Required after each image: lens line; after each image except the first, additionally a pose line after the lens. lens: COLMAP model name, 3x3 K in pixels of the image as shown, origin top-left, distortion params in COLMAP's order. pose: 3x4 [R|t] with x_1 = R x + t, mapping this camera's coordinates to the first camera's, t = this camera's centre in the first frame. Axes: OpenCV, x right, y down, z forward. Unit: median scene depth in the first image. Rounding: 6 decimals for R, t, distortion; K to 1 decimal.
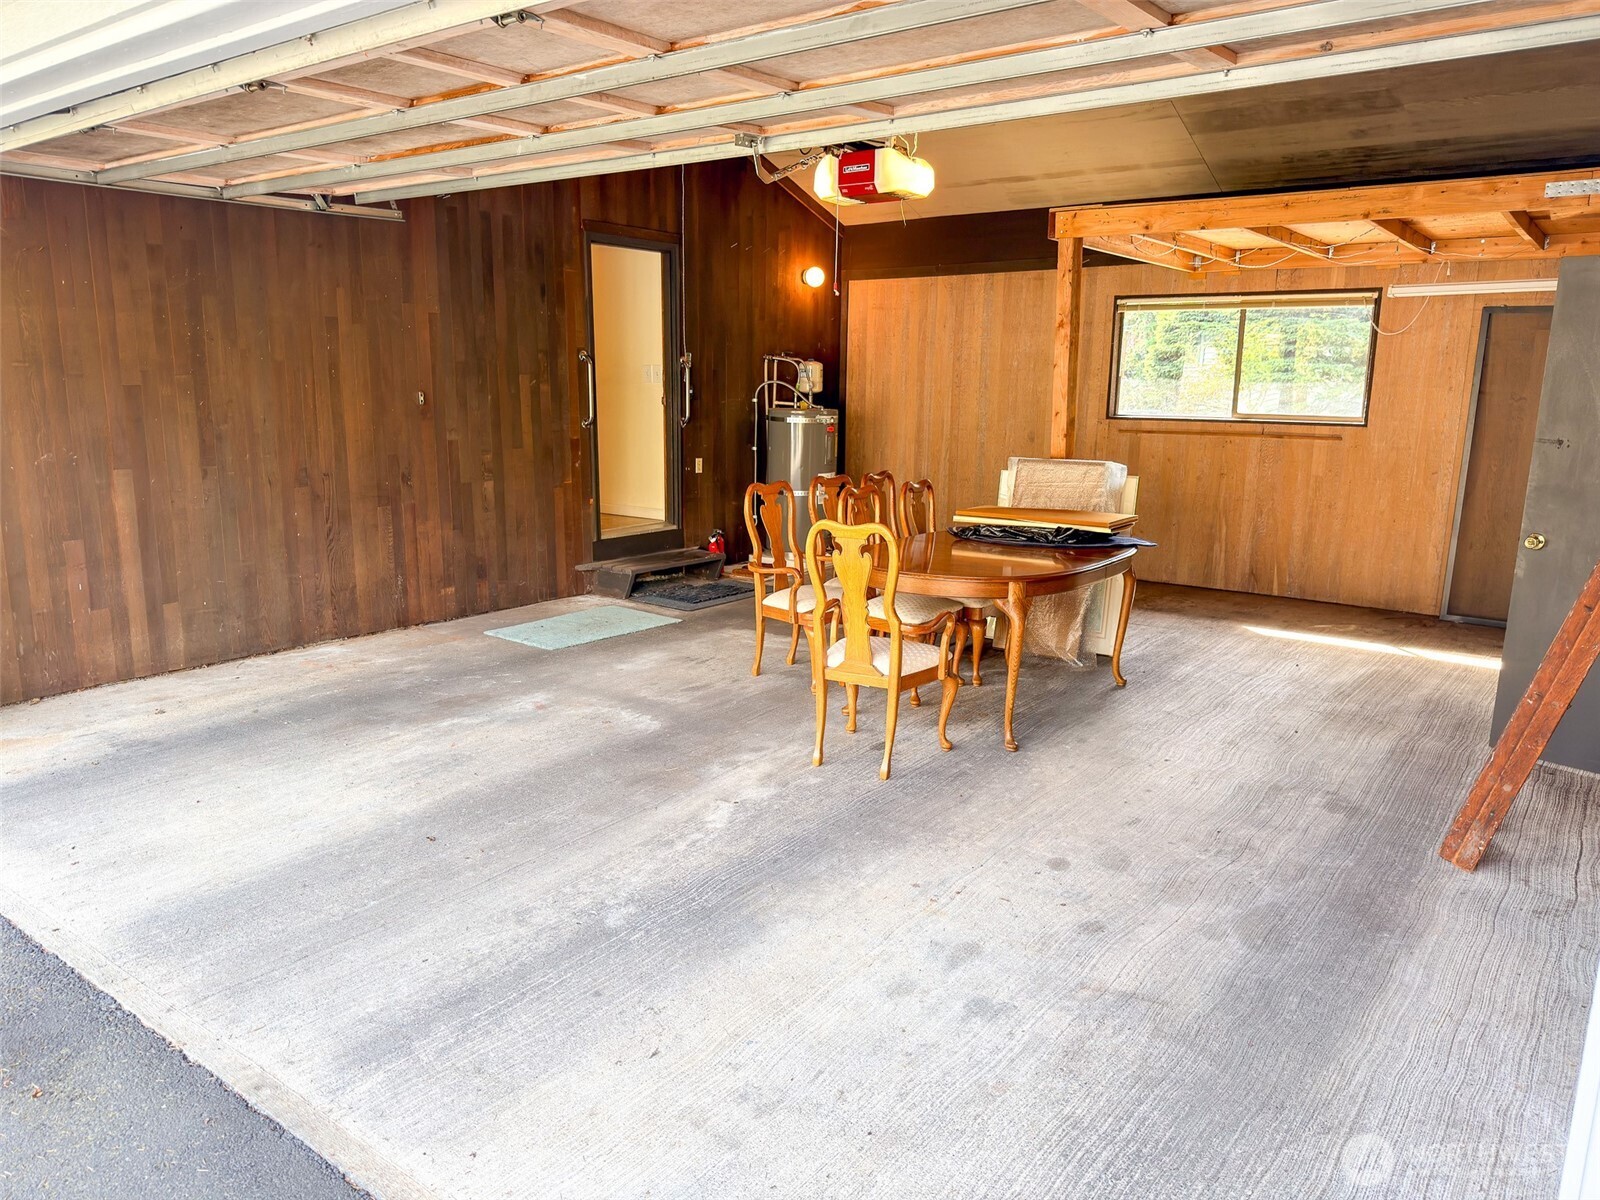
lens RADIAL K [[1111.5, 0, 806.4], [0, 1111.5, 606.4], [0, 0, 1]] dist [0.045090, -0.026771]
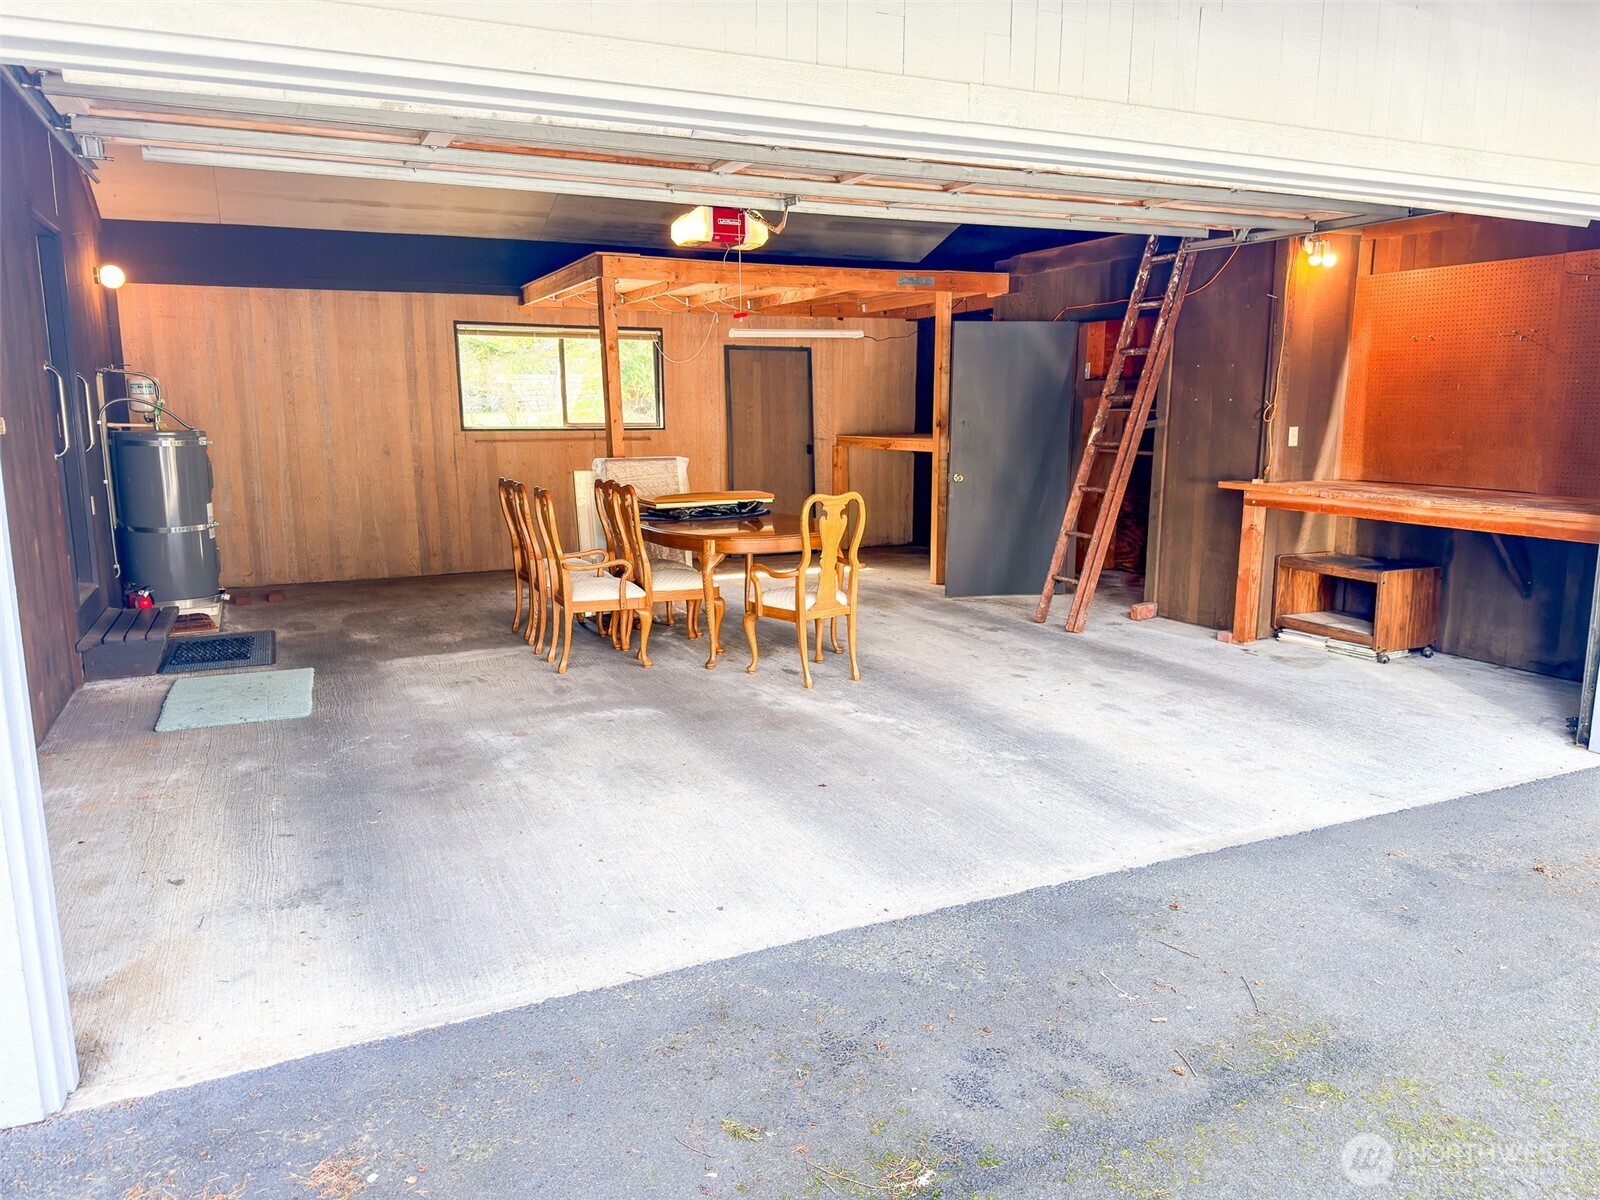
lens RADIAL K [[1111.5, 0, 804.5], [0, 1111.5, 592.8], [0, 0, 1]] dist [0.045090, -0.026771]
pose [[0.465826, -0.158422, 0.870579, -0.962981], [0.188702, 0.978997, 0.077182, -0.056415], [-0.864522, 0.128327, 0.485937, 0.328528]]
